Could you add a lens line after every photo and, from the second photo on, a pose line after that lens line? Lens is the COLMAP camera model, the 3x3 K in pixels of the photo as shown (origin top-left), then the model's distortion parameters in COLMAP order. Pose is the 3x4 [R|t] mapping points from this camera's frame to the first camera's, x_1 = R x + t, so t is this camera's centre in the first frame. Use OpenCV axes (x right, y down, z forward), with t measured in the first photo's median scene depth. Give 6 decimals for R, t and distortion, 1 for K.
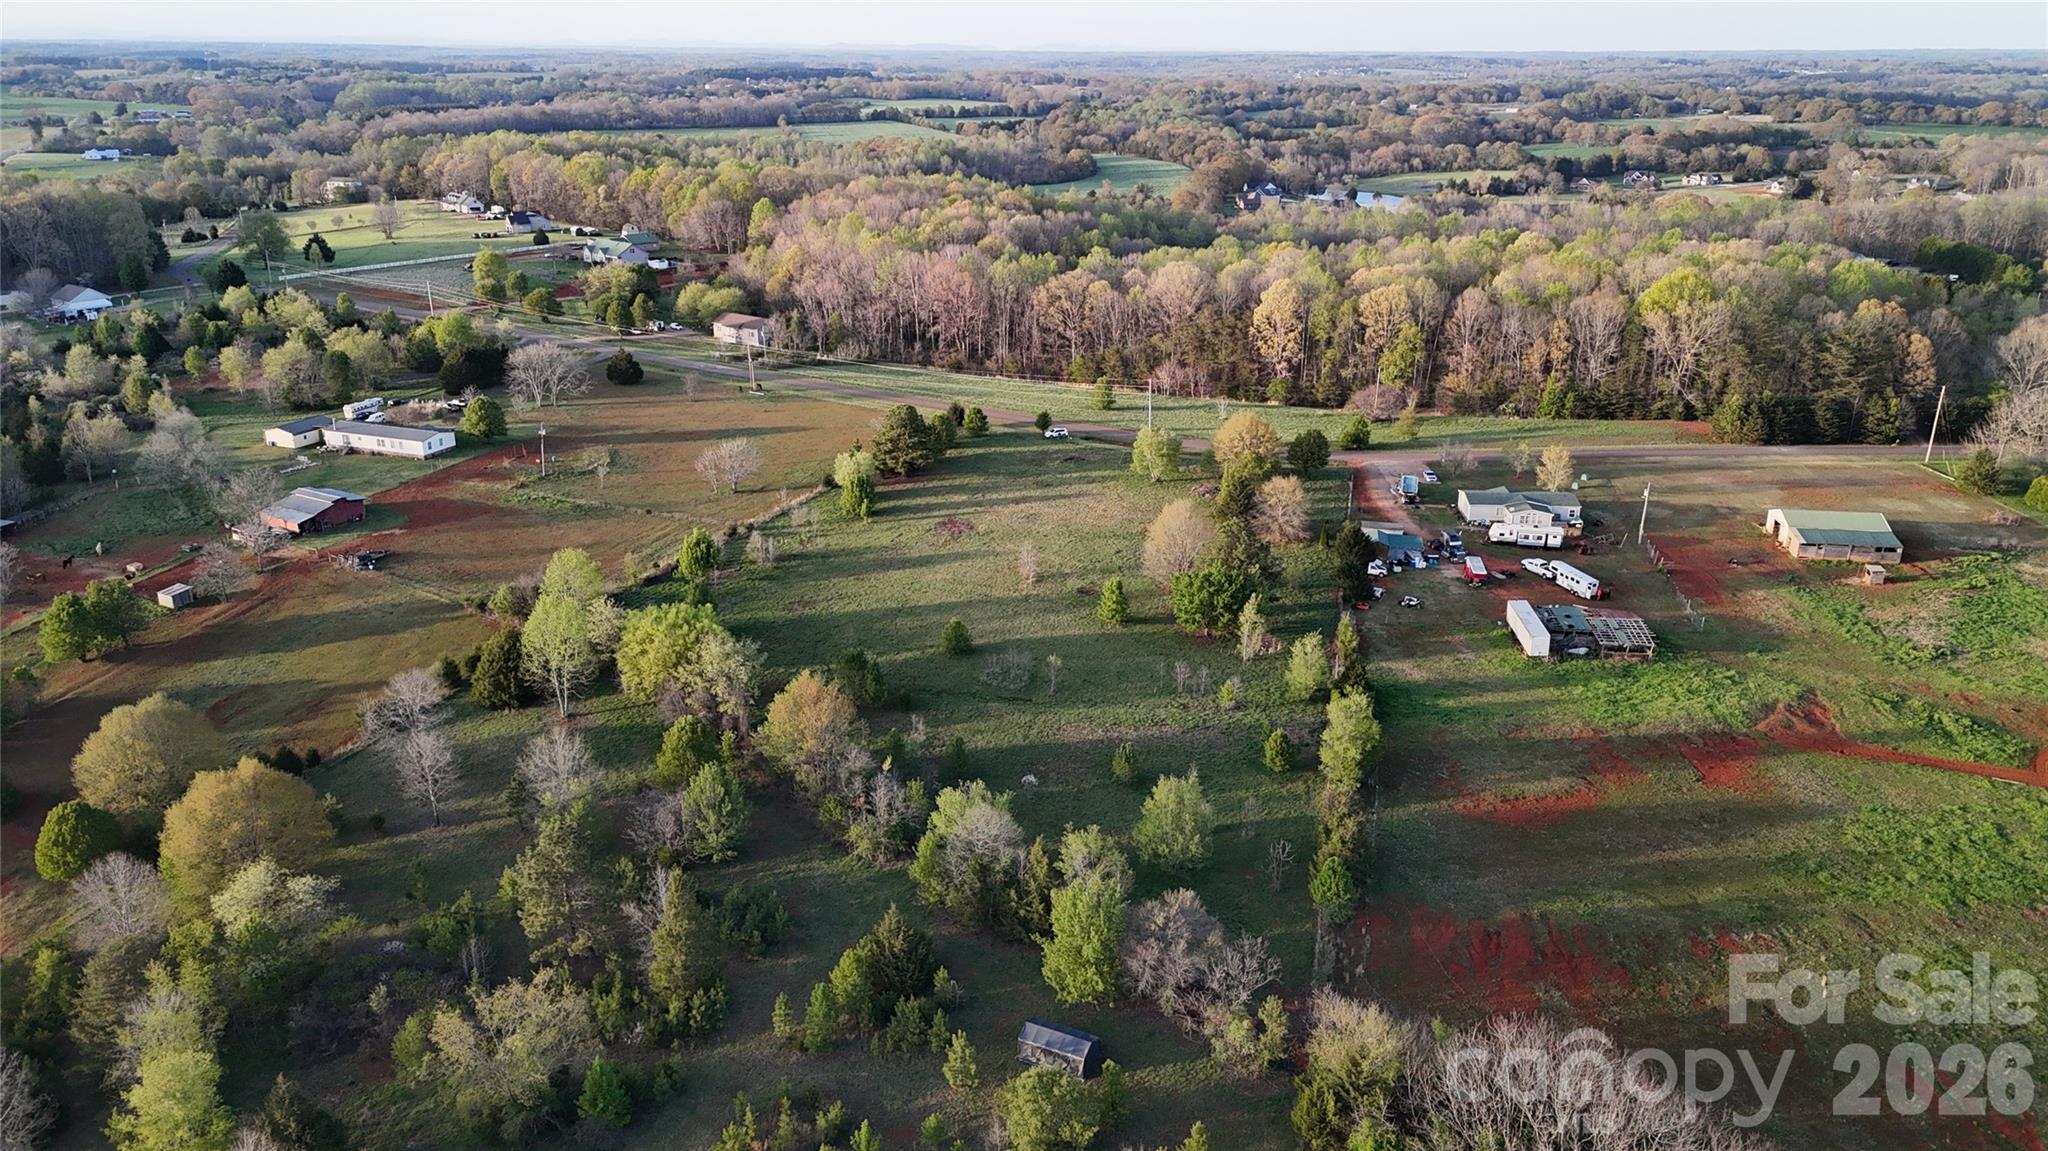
lens RADIAL K [[1442.6, 0, 1034.3], [0, 1442.6, 580.9], [0, 0, 1]] dist [0.036623, -0.038210]
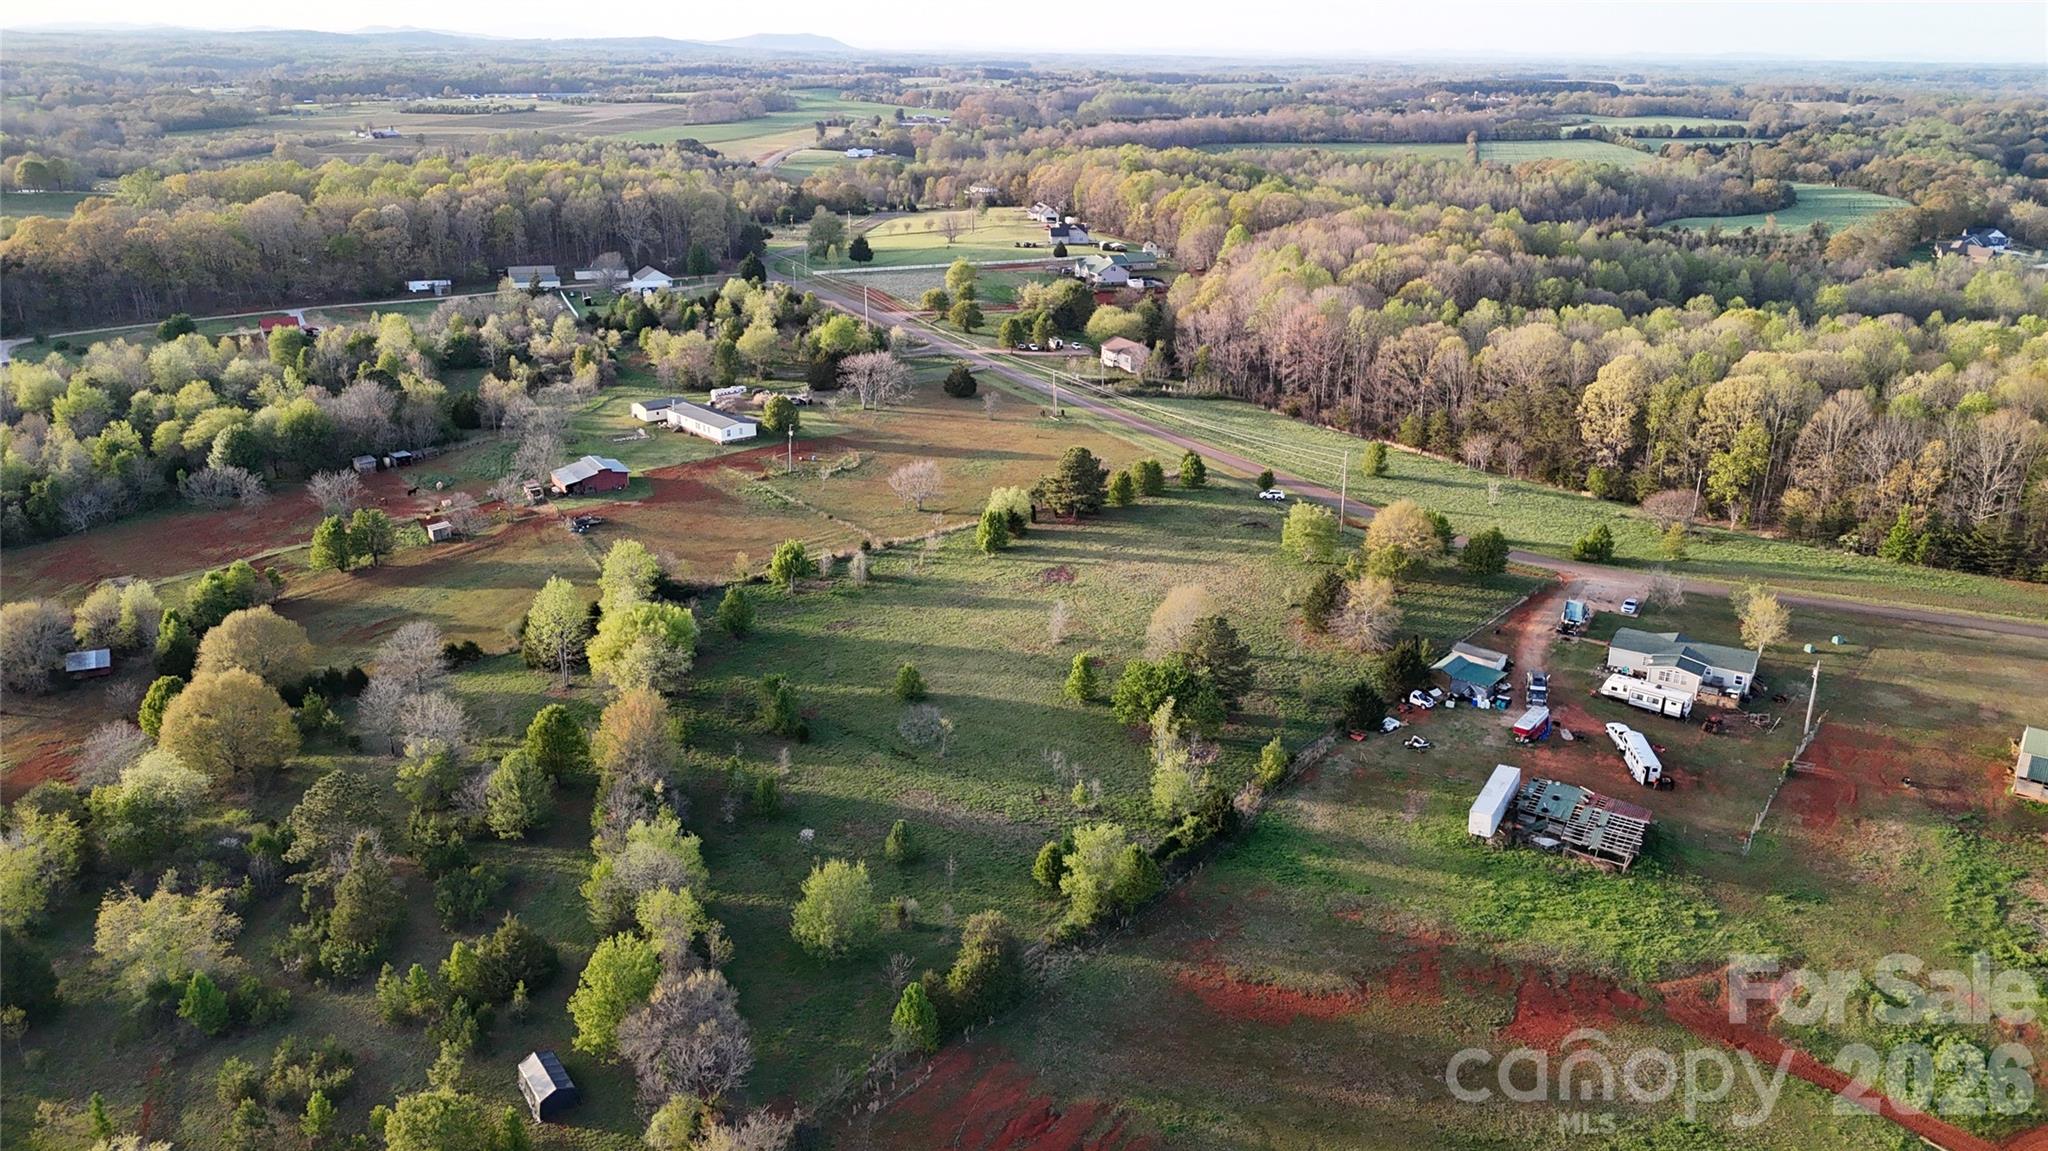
lens RADIAL K [[1442.6, 0, 1027.6], [0, 1442.6, 577.6], [0, 0, 1]] dist [0.036623, -0.038210]
pose [[0.888119, 0.159643, -0.430997, 0.220687], [-0.163644, 0.986120, 0.028056, -0.037443], [0.429494, 0.045613, 0.901917, 0.057324]]
